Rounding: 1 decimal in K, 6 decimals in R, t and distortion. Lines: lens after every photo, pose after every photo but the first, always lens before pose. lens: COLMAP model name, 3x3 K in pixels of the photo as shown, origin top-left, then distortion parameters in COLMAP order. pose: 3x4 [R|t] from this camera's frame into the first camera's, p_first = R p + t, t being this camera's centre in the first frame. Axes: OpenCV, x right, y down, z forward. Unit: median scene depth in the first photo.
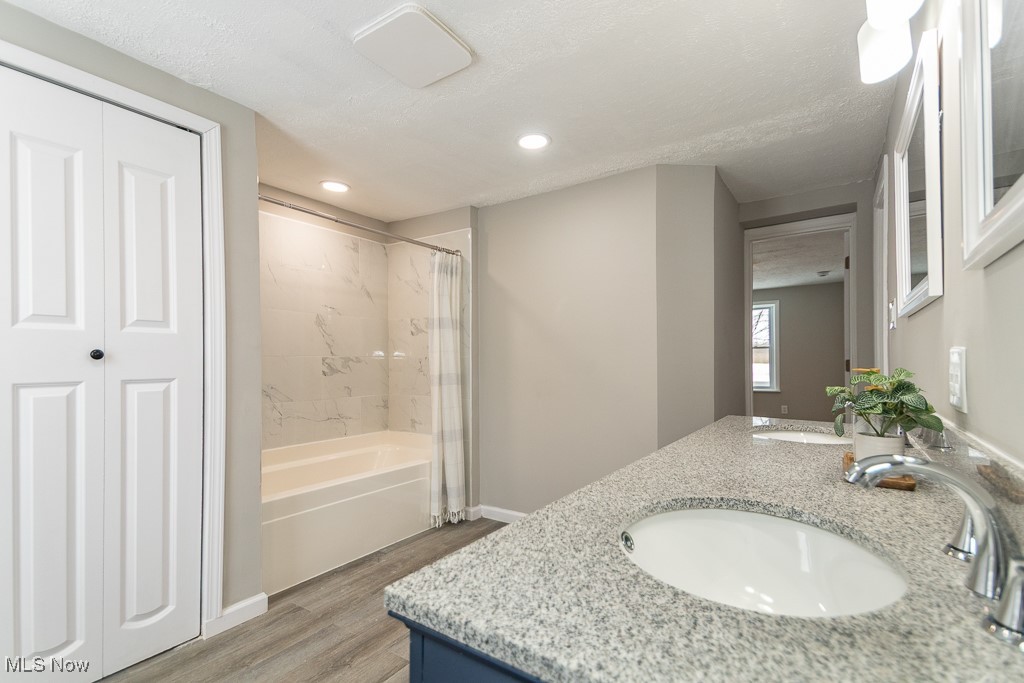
lens RADIAL K [[472.2, 0, 508.8], [0, 472.2, 351.8], [0, 0, 1]] dist [0.057114, -0.000173]
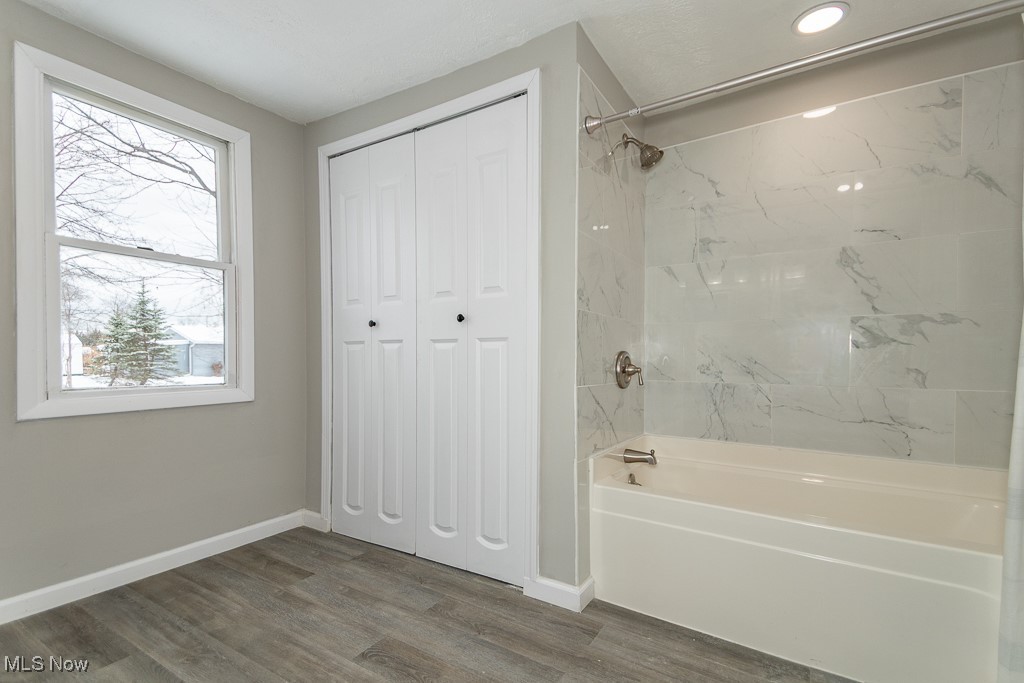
lens RADIAL K [[477.6, 0, 516.4], [0, 477.6, 362.1], [0, 0, 1]] dist [0.073714, -0.022370]
pose [[0.044755, 0.014768, -0.998889, 0.336442], [0.016789, 0.999738, 0.015533, 0.080320], [0.998857, -0.017465, 0.044495, 0.850444]]
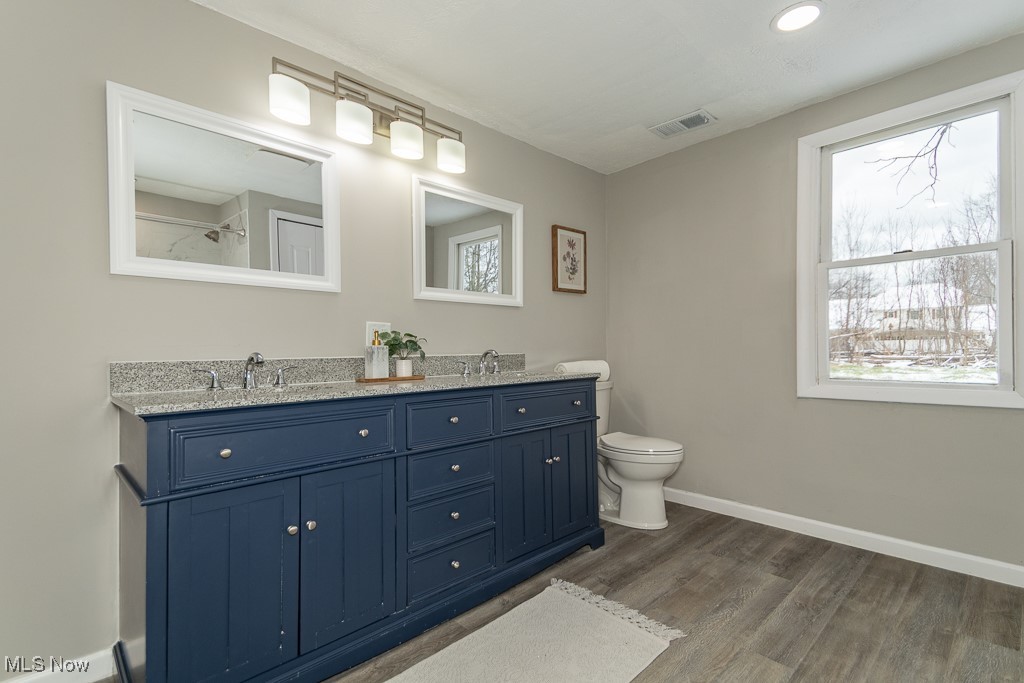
lens RADIAL K [[486.7, 0, 516.0], [0, 486.7, 343.8], [0, 0, 1]] dist [0.073444, -0.024356]
pose [[-0.981731, 0.019380, 0.189286, -0.059078], [0.013509, 0.999388, -0.032257, 0.077064], [-0.189796, -0.029111, -0.981392, 1.350864]]
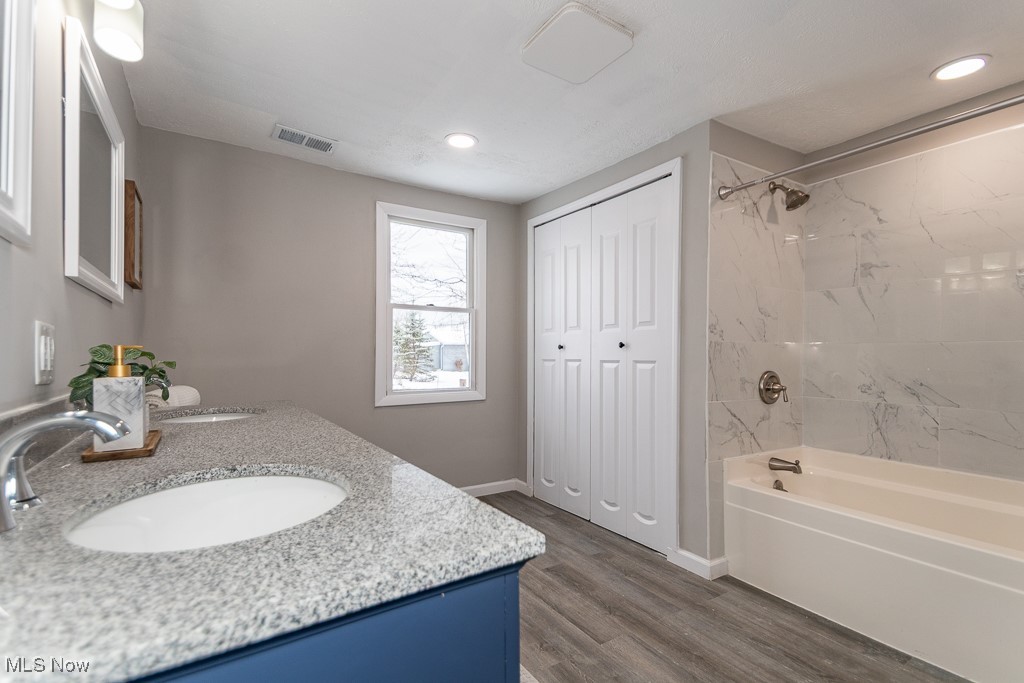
lens RADIAL K [[477.6, 0, 516.4], [0, 477.6, 362.1], [0, 0, 1]] dist [0.073714, -0.022370]
pose [[-0.374661, 0.017753, -0.926992, 0.652437], [0.014262, 0.999809, 0.013384, 0.029324], [0.927052, -0.008206, -0.374843, 1.001717]]
